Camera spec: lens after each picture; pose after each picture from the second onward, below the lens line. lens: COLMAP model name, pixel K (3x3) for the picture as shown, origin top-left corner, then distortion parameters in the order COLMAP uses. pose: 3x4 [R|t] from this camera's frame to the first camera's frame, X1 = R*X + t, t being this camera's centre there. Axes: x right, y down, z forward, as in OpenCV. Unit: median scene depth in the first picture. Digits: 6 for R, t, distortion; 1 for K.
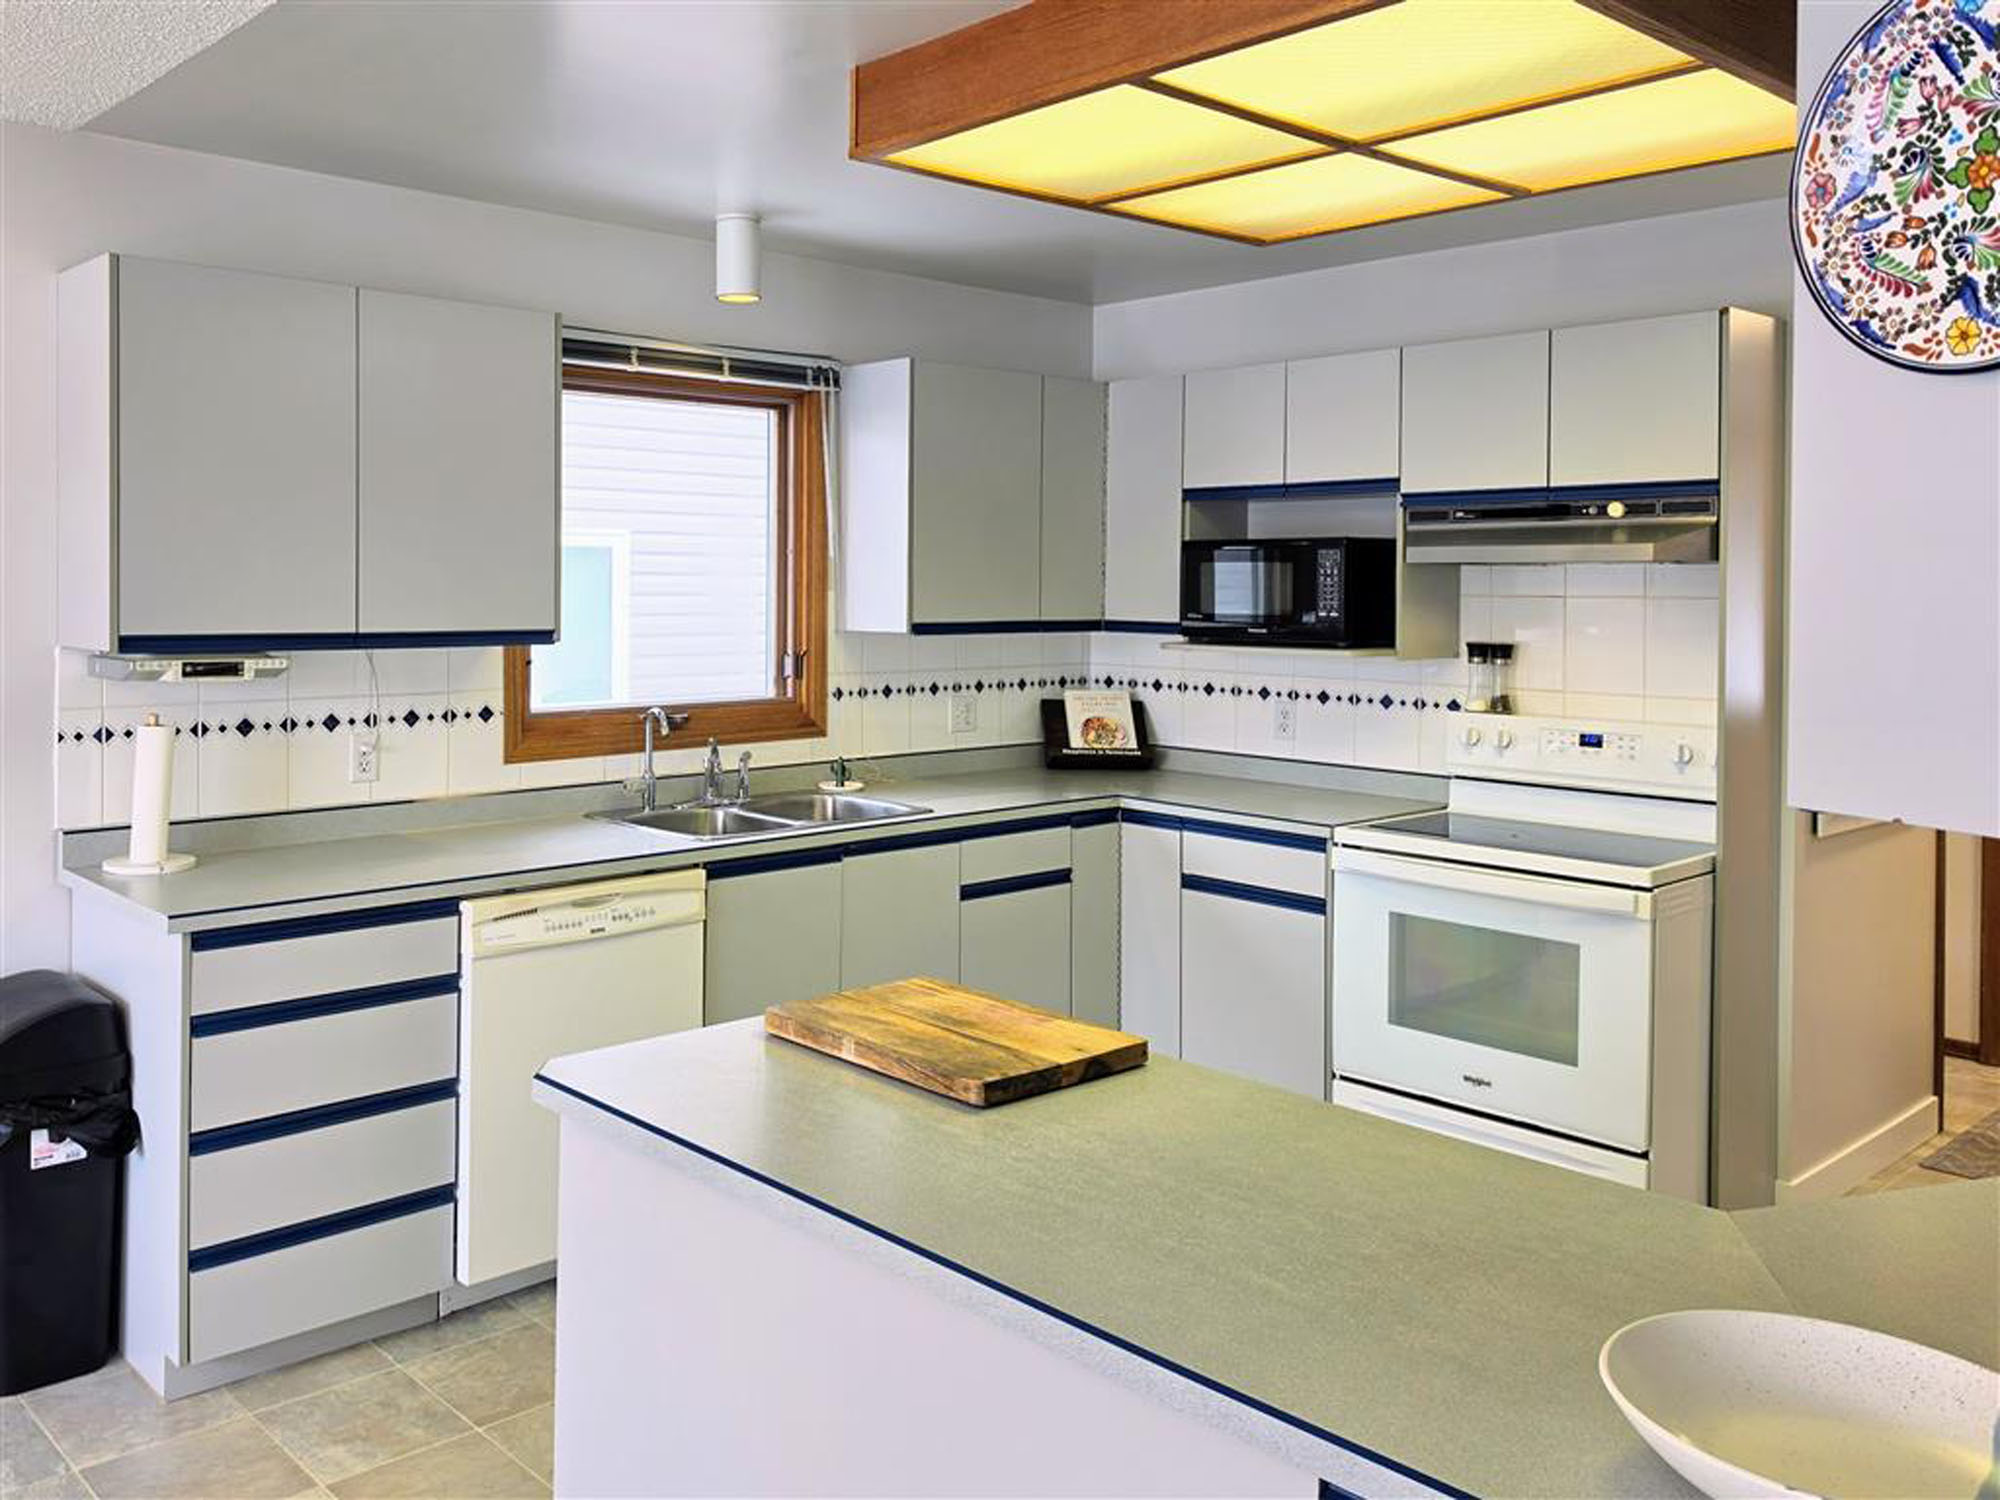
lens RADIAL K [[1660.9, 0, 841.9], [0, 1660.9, 609.0], [0, 0, 1]] dist [0.068488, -0.007886]
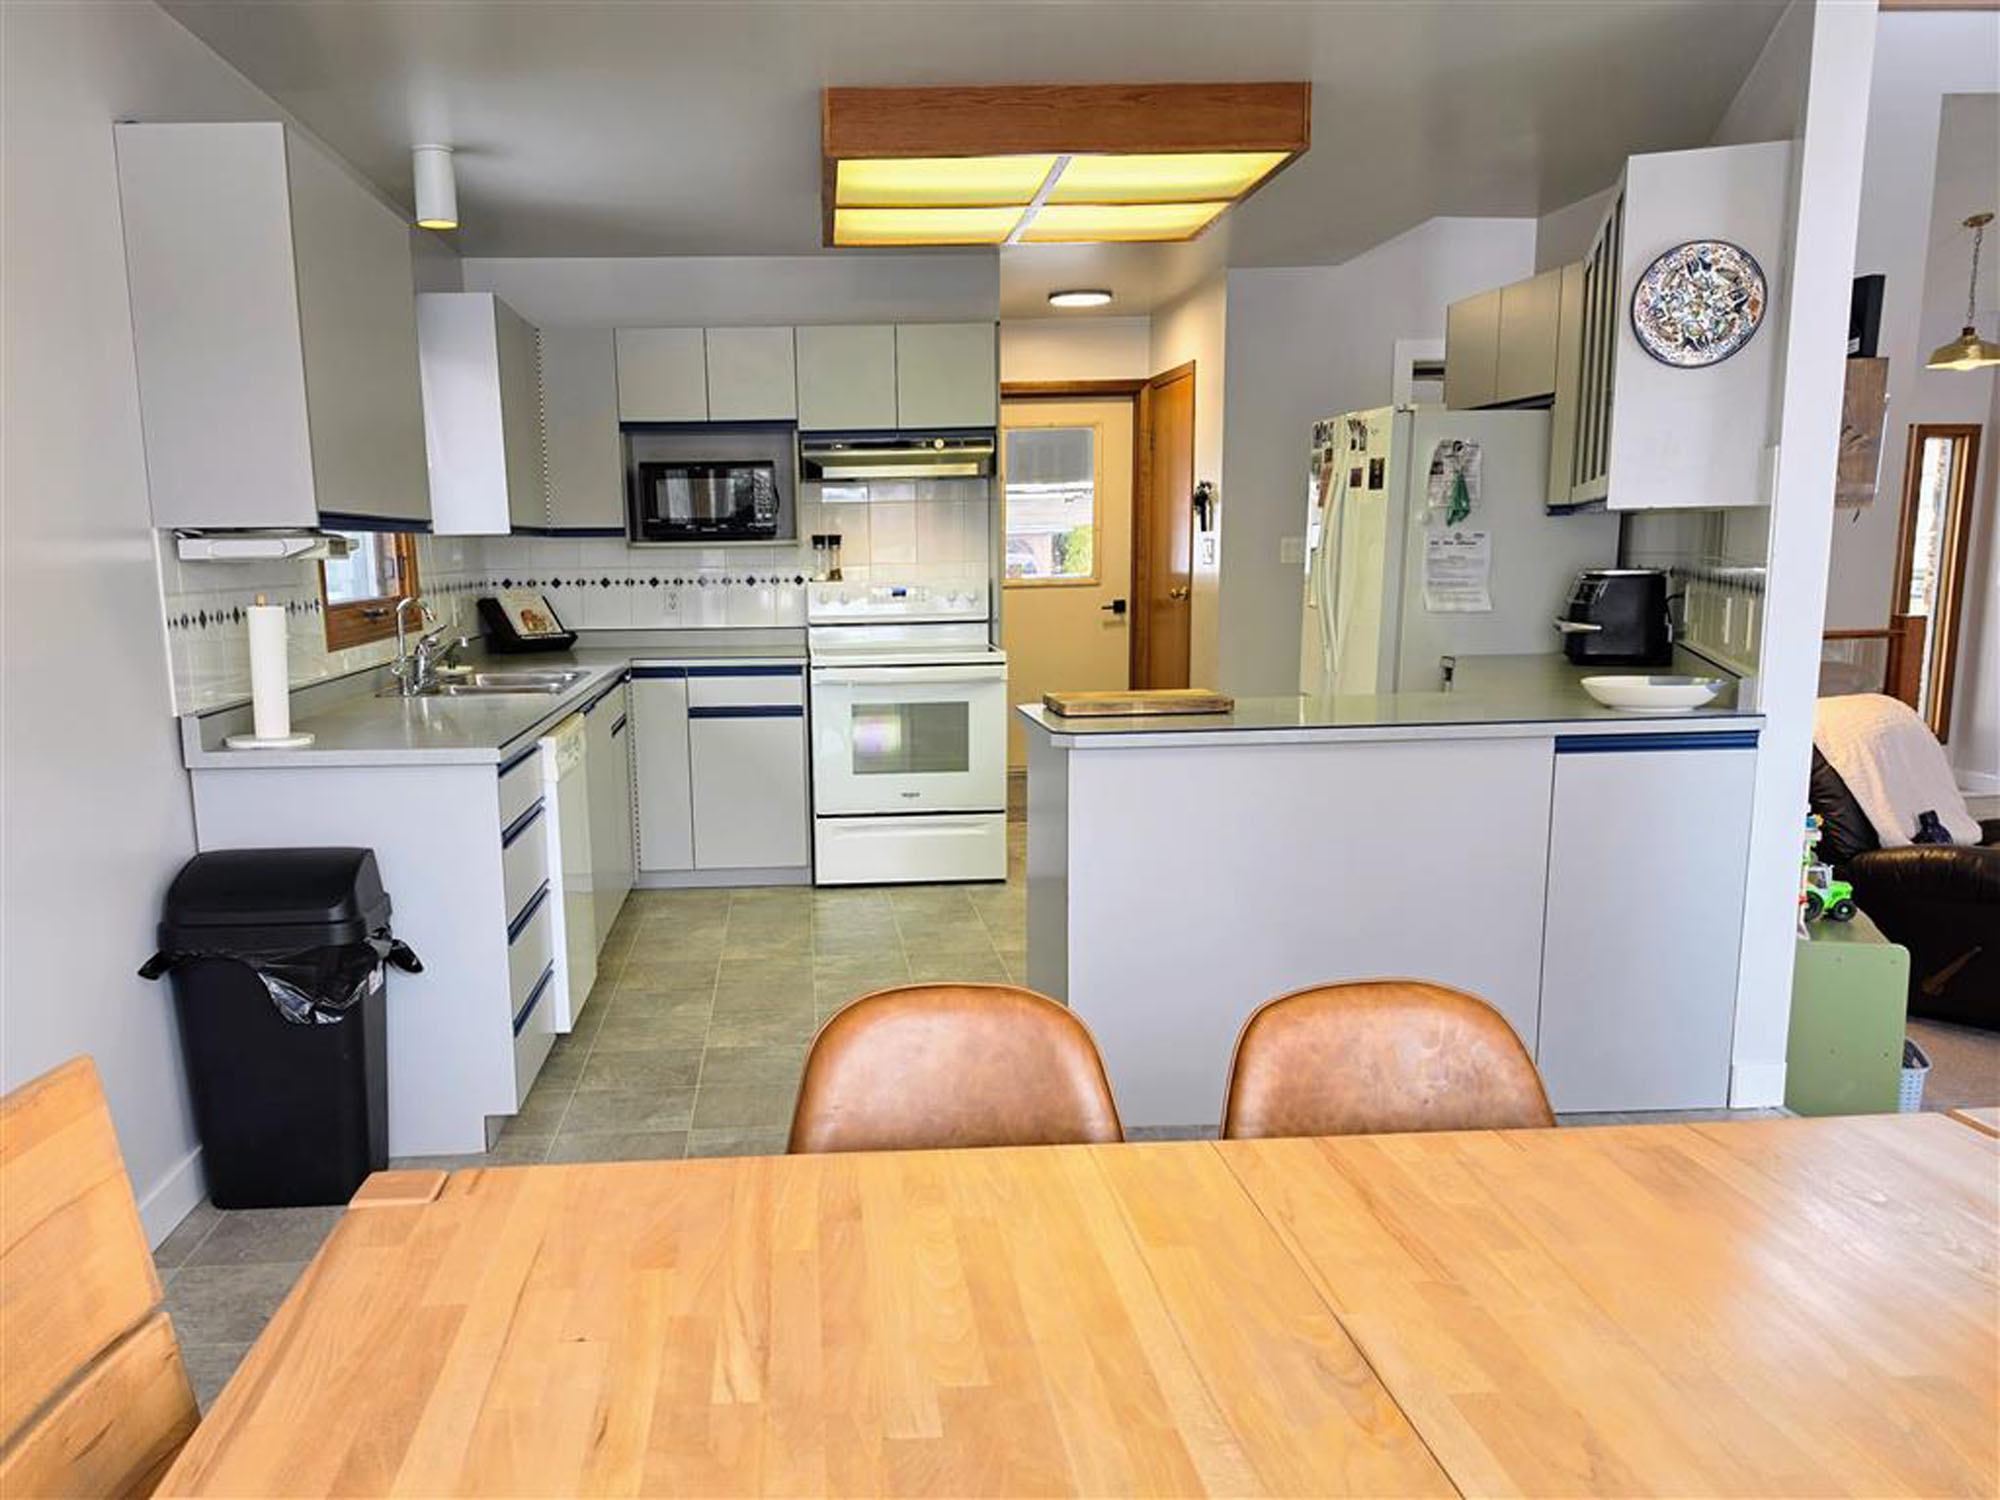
lens RADIAL K [[1551.5, 0, 892.2], [0, 1551.5, 842.8], [0, 0, 1]] dist [0.049938, -0.044607]
pose [[0.601938, -0.168438, 0.780577, -0.736314], [0.038599, 0.982496, 0.182243, 0.040504], [-0.797610, -0.079569, 0.597903, 0.083785]]
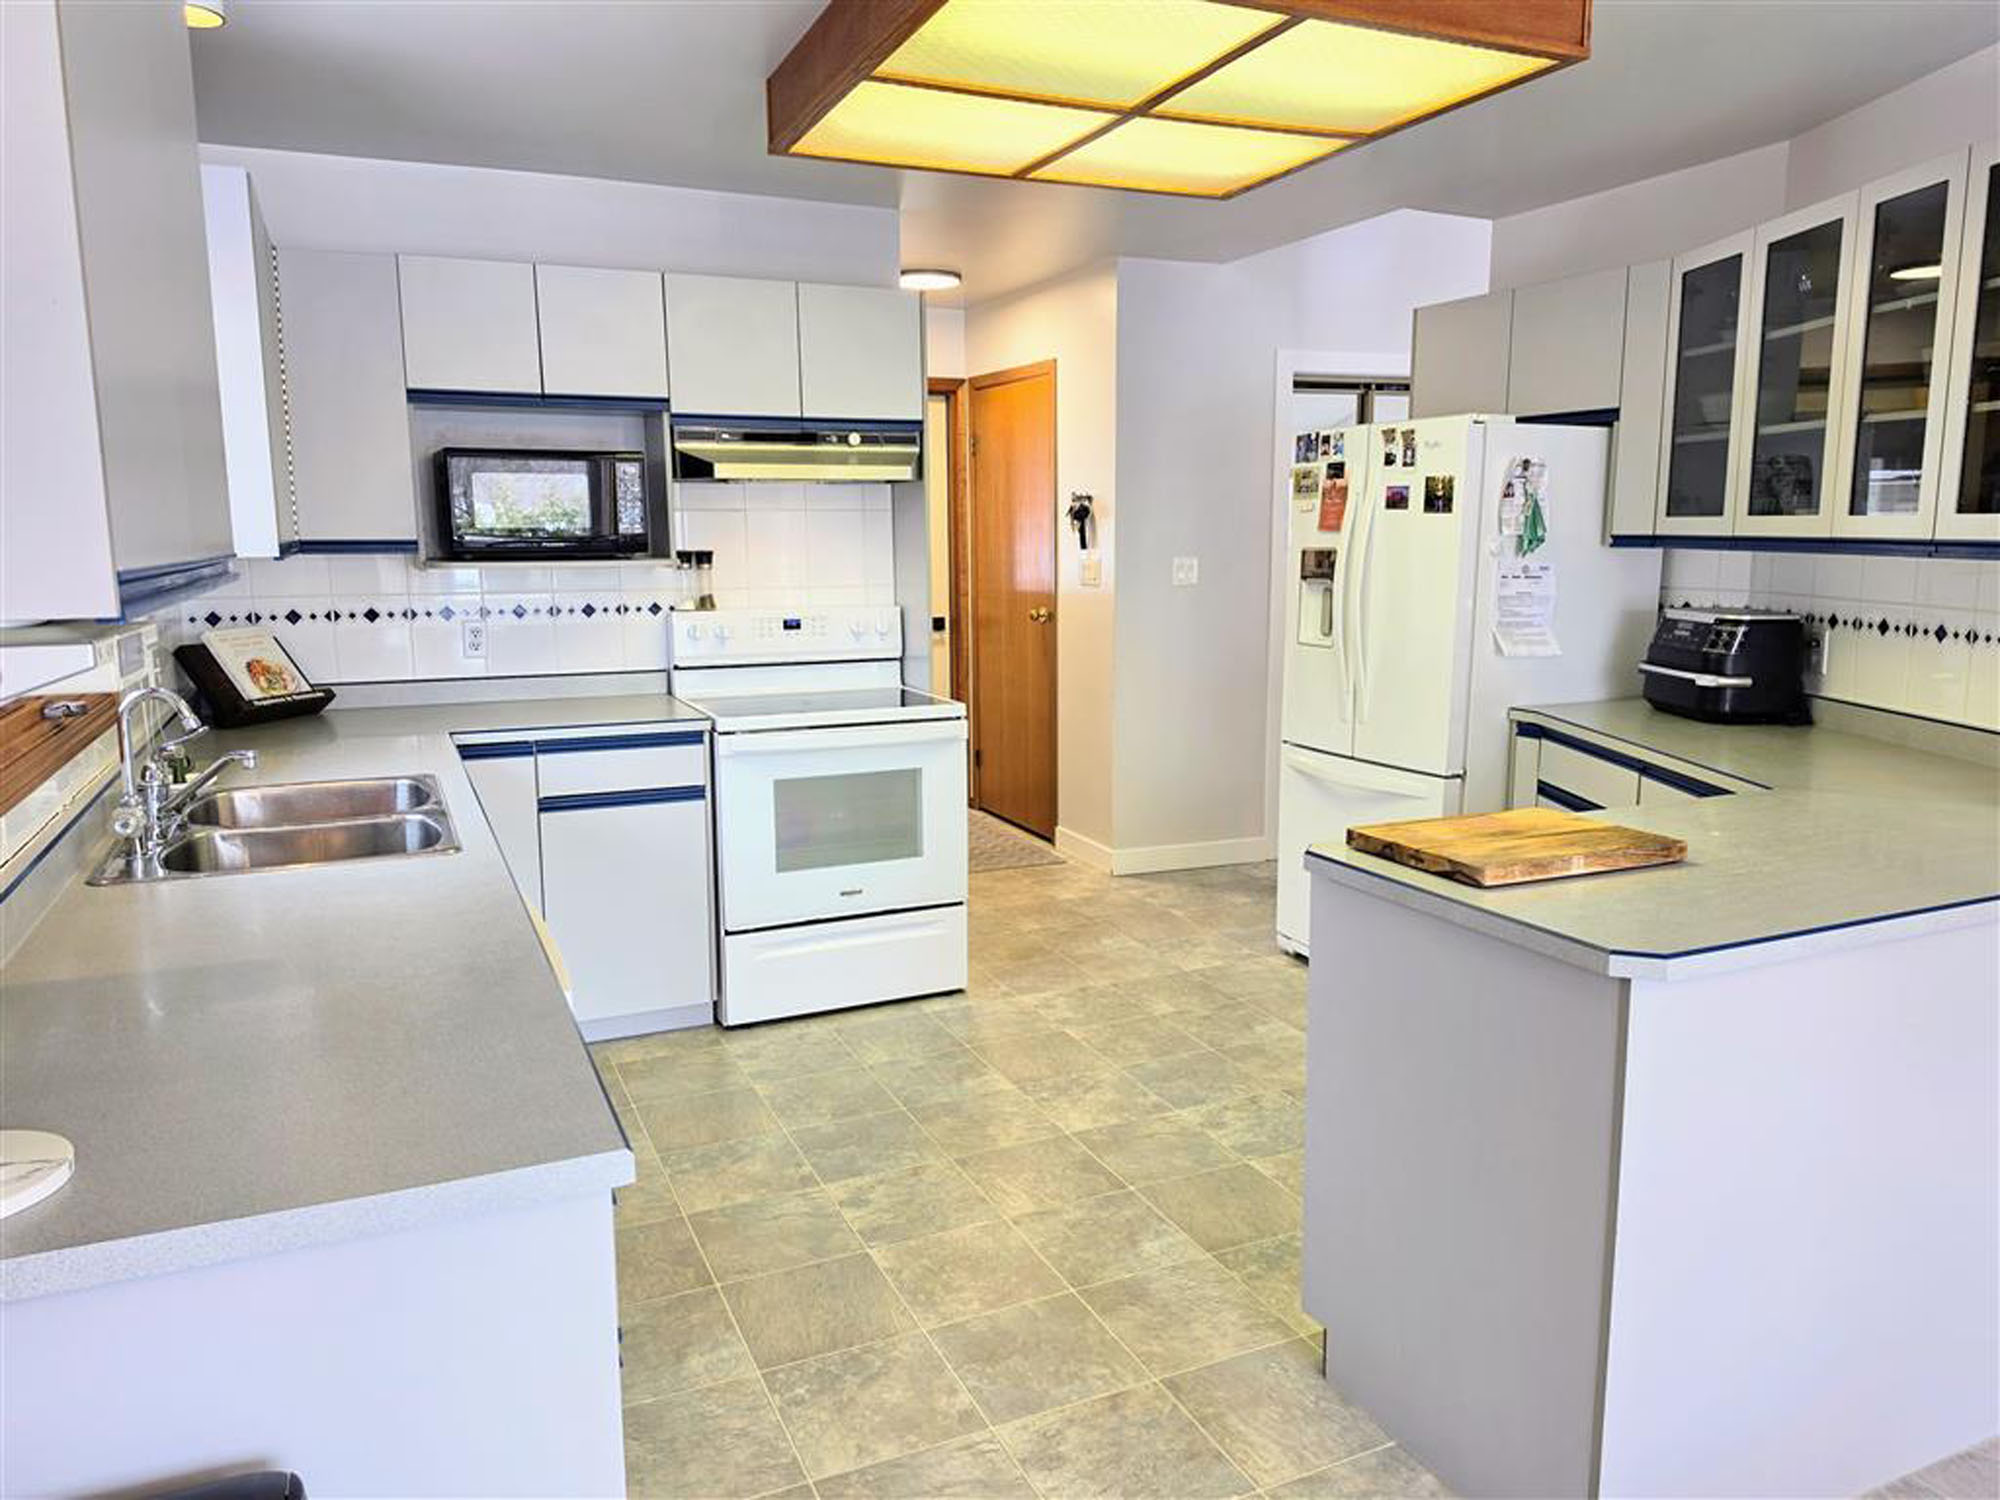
lens RADIAL K [[1349.5, 0, 1000.4], [0, 1349.5, 751.5], [0, 0, 1]] dist [0.065502, -0.007434]
pose [[0.265915, -0.164986, 0.949773, -0.480154], [0.024573, 0.986085, 0.164414, 0.008222], [-0.963683, -0.020381, 0.266269, 0.543770]]
